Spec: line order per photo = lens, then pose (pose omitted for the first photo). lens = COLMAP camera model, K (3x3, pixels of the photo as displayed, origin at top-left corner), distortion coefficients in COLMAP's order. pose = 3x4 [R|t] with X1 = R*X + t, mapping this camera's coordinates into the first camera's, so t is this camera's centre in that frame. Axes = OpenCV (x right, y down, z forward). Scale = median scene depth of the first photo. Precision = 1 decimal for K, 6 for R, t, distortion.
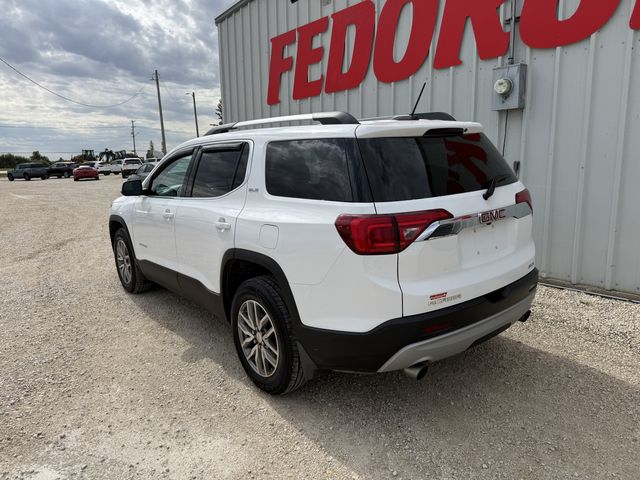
lens RADIAL K [[462.3, 0, 320.0], [0, 462.3, 240.0], [0, 0, 1]] dist [0.033653, -0.033763]
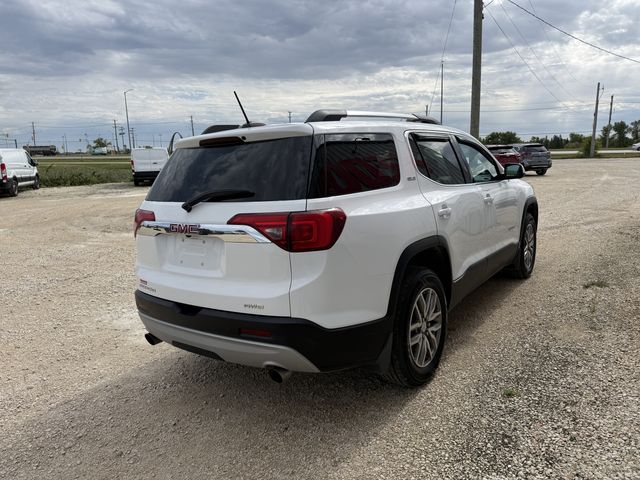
lens RADIAL K [[465.8, 0, 312.8], [0, 465.8, 242.3], [0, 0, 1]] dist [0.033443, -0.049203]
pose [[0.228067, 0.196615, -0.953587, 0.500036], [-0.144372, 0.975401, 0.166584, -0.082978], [0.962882, 0.099679, 0.250843, 0.365697]]
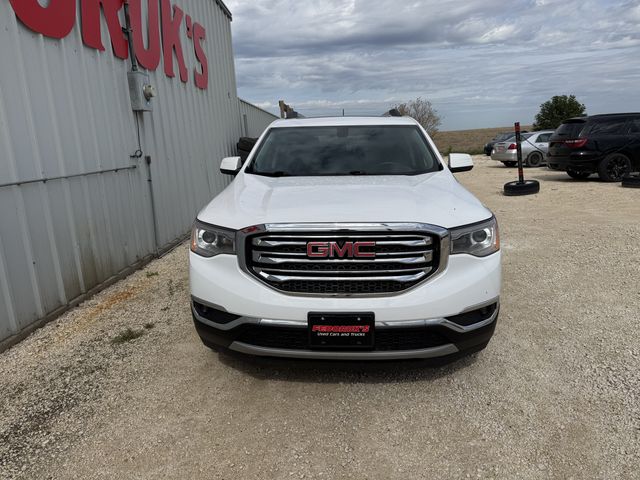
lens RADIAL K [[462.3, 0, 320.0], [0, 462.3, 240.0], [0, 0, 1]] dist [0.033653, -0.033763]
pose [[-0.763673, -0.082216, 0.640347, -0.476915], [0.172765, 0.929660, 0.325399, -0.191880], [-0.622058, 0.359128, -0.695752, 1.122272]]
